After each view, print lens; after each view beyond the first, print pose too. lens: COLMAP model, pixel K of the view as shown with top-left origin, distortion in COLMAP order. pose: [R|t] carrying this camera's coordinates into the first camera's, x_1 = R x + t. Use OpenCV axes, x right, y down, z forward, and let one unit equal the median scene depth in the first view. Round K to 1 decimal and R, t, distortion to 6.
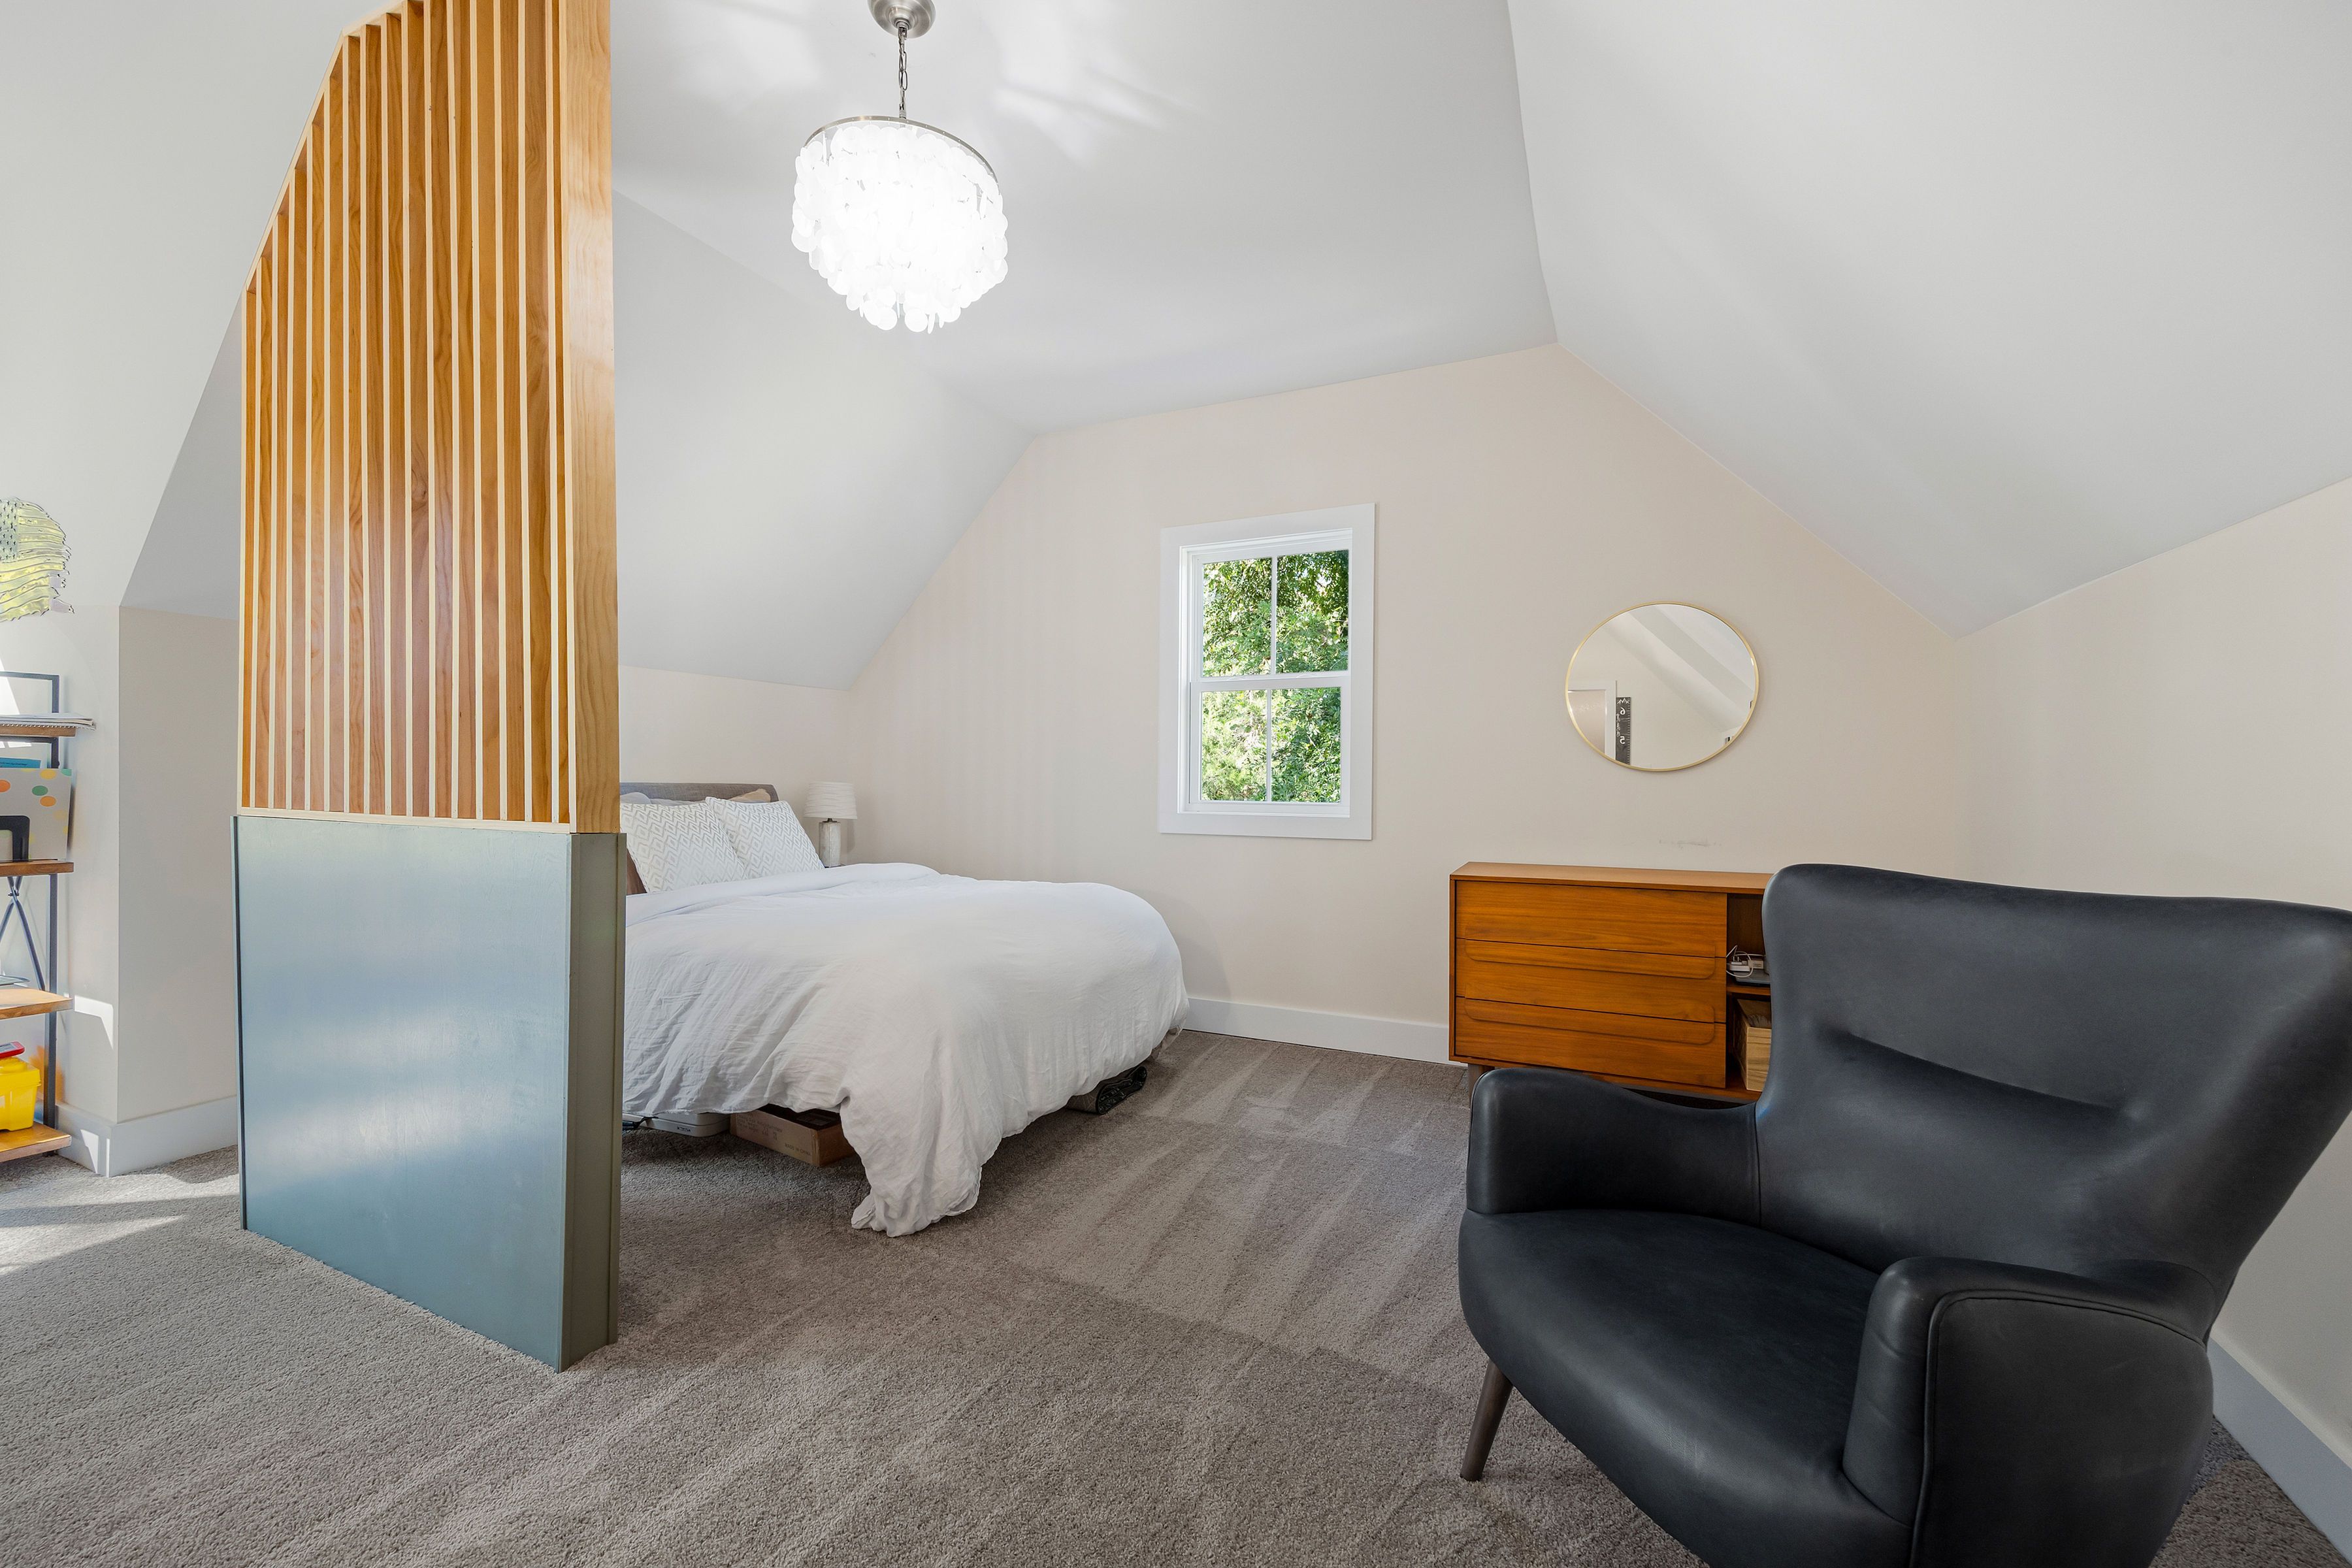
lens RADIAL K [[961.5, 0, 1174.0], [0, 961.5, 786.0], [0, 0, 1]] dist [0.001752, 0.000157]
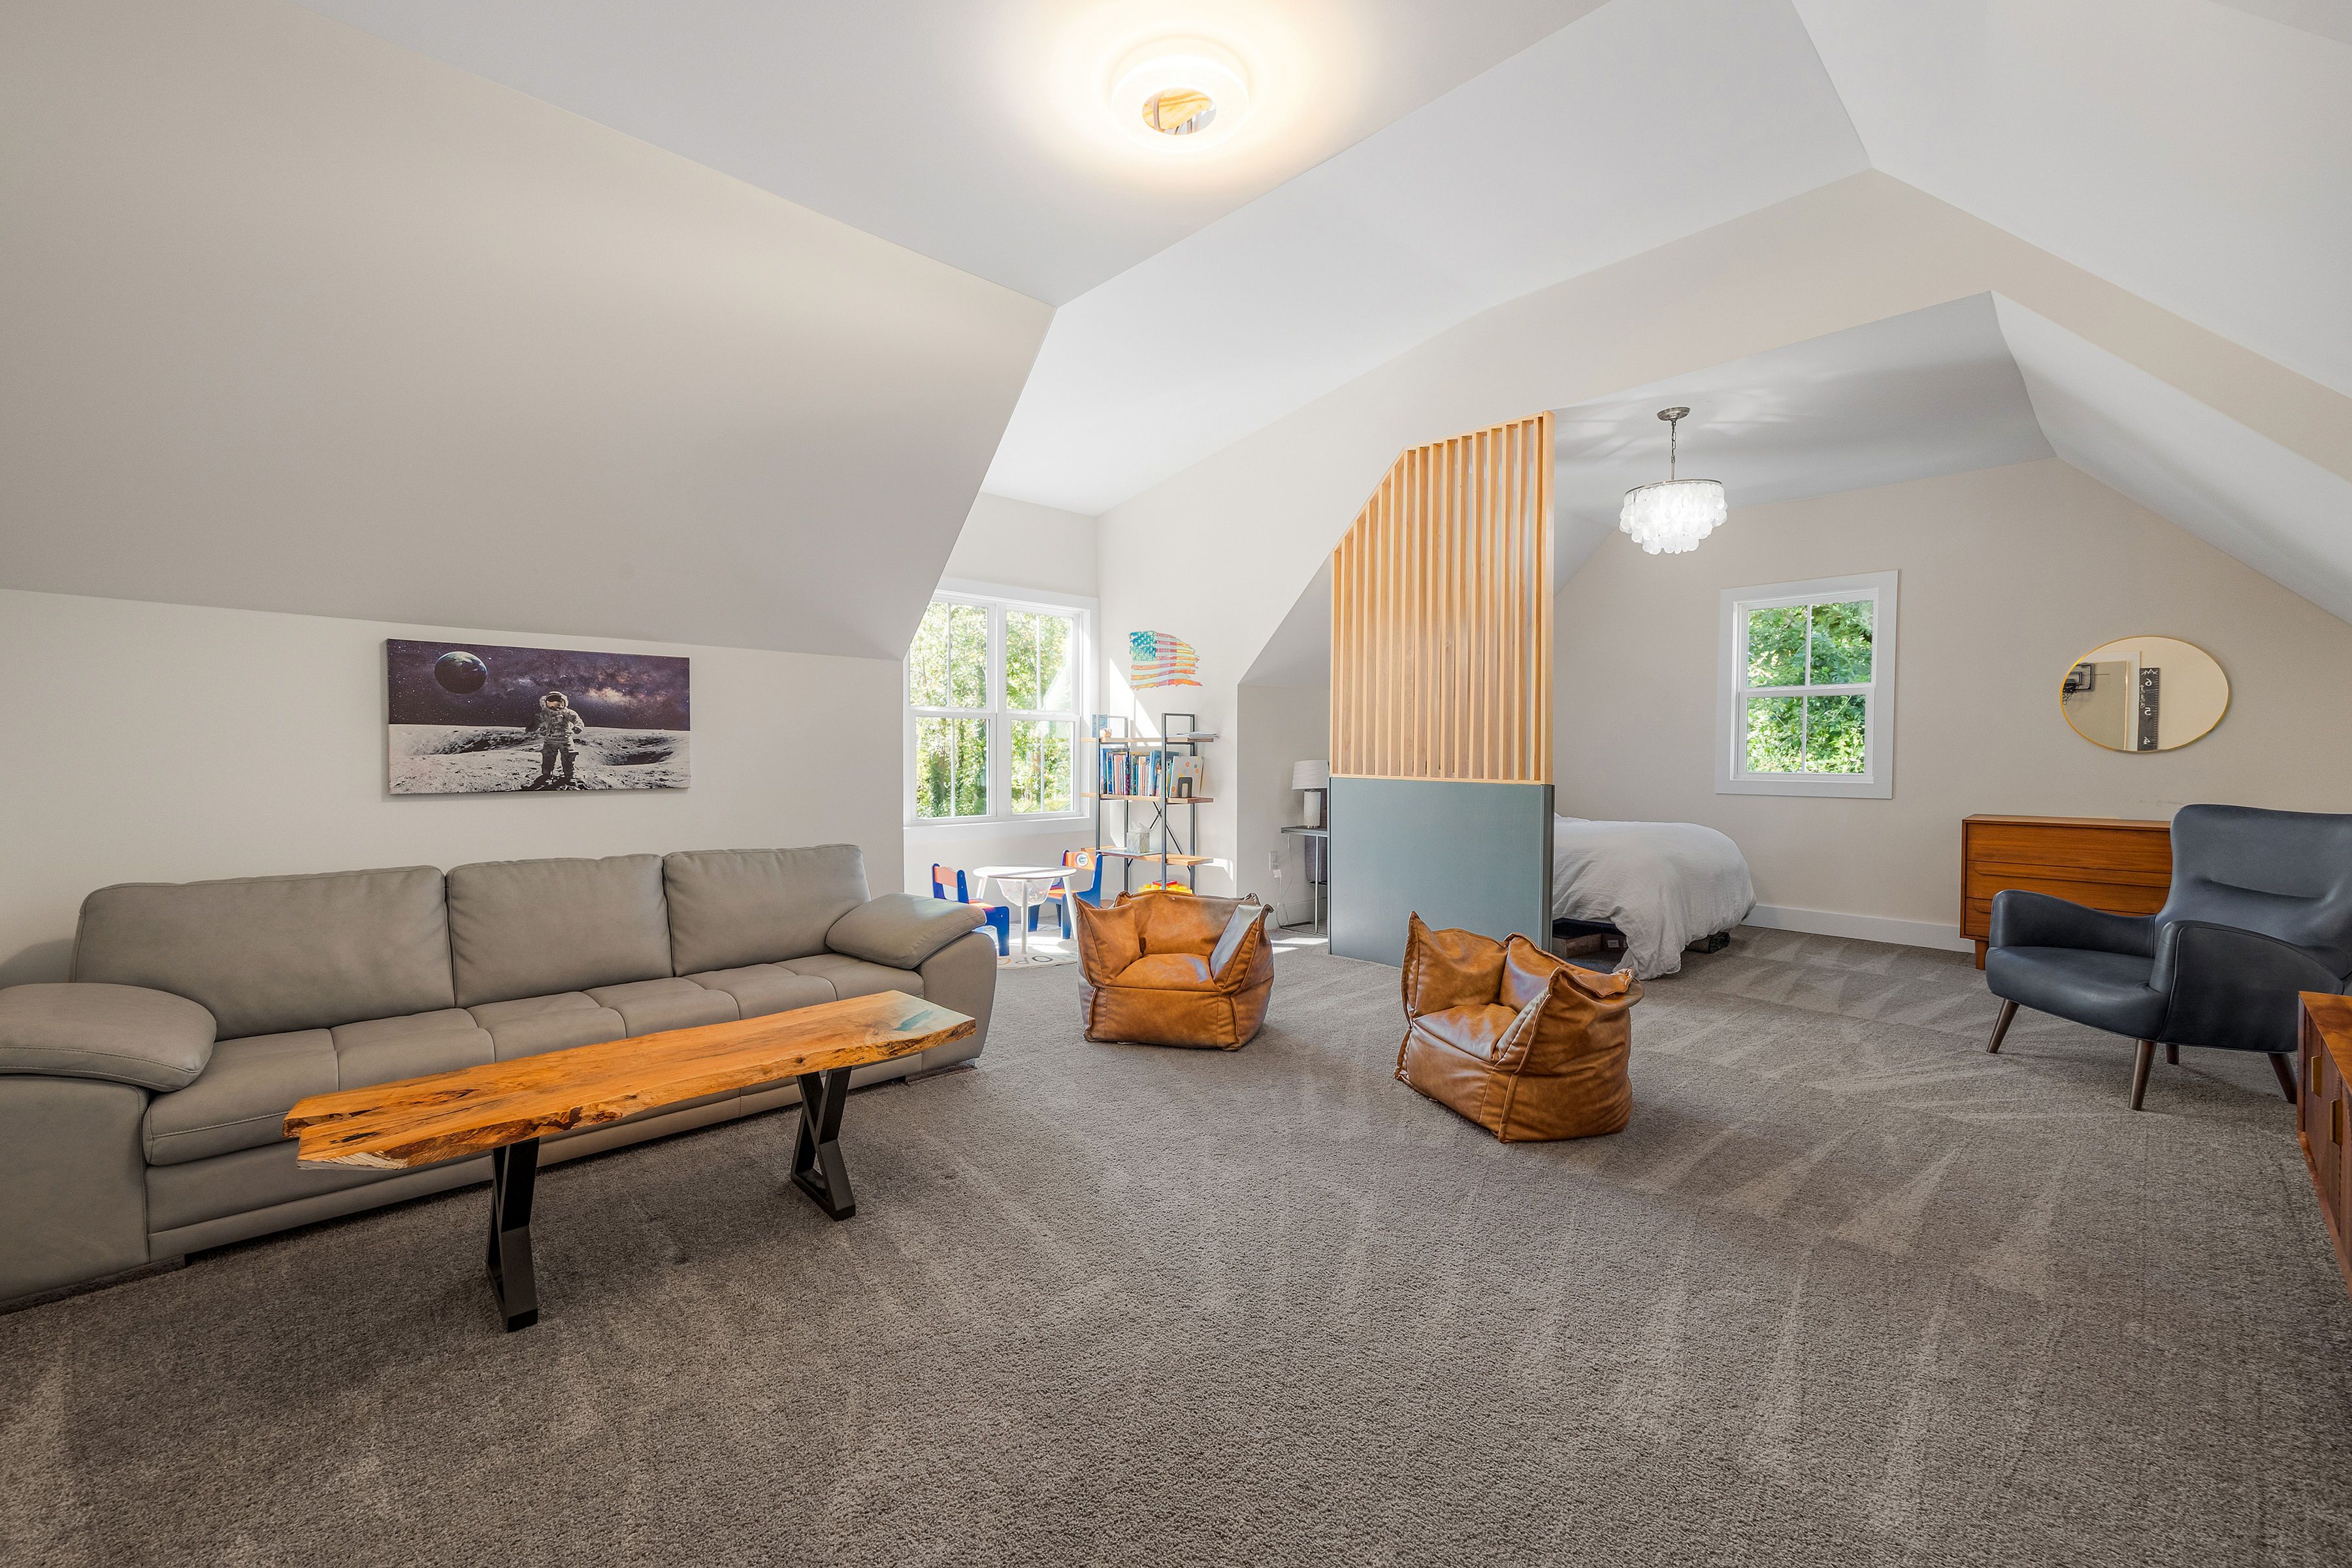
lens RADIAL K [[961.5, 0, 1164.9], [0, 961.5, 775.8], [0, 0, 1]] dist [0.001752, 0.000157]
pose [[0.929759, 0.004476, -0.368143, -0.402706], [0.002970, 0.999802, 0.019657, -0.015824], [0.368158, -0.019370, 0.929561, -1.095346]]
